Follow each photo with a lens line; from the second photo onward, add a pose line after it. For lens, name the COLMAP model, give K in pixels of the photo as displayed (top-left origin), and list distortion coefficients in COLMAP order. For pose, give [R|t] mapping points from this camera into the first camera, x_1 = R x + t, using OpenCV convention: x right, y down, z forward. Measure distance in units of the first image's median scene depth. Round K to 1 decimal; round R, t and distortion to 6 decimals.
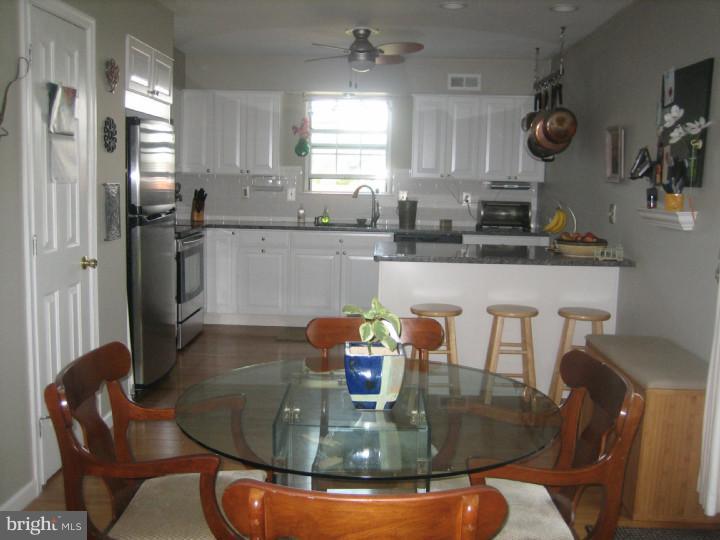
lens RADIAL K [[746.2, 0, 367.0], [0, 746.2, 268.5], [0, 0, 1]] dist [-0.159155, 0.203129]
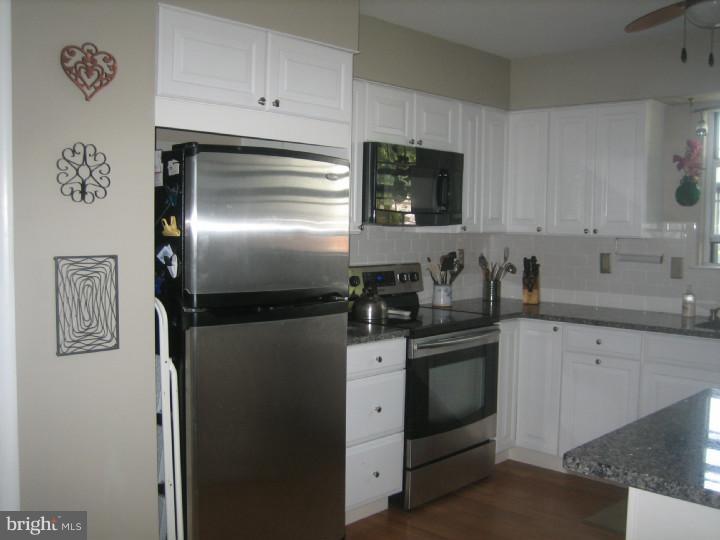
lens RADIAL K [[746.2, 0, 367.0], [0, 746.2, 268.5], [0, 0, 1]] dist [-0.159155, 0.203129]
pose [[0.737846, 0.026818, -0.674436, 0.116427], [-0.079114, 0.995759, -0.046957, -0.053653], [0.670316, 0.088005, 0.736839, 0.407015]]
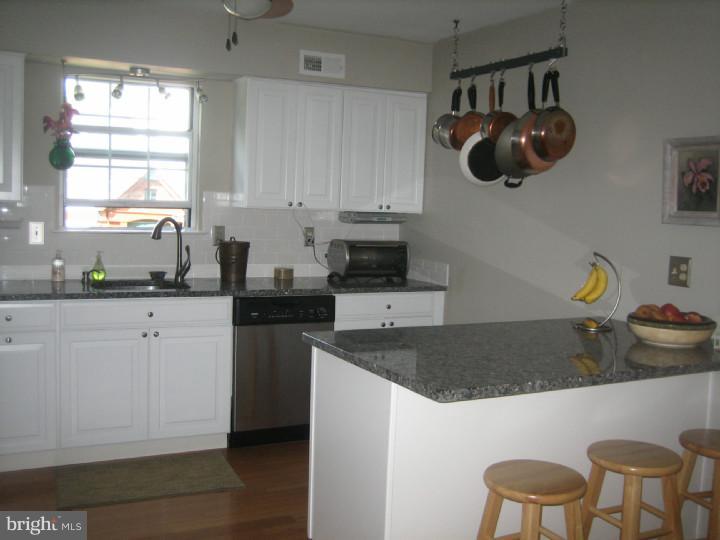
lens RADIAL K [[746.2, 0, 367.0], [0, 746.2, 268.5], [0, 0, 1]] dist [-0.159155, 0.203129]
pose [[0.876834, -0.033196, 0.479646, -0.154454], [0.043171, 0.999020, -0.009780, -0.056999], [-0.478852, 0.029282, 0.877407, 0.383138]]
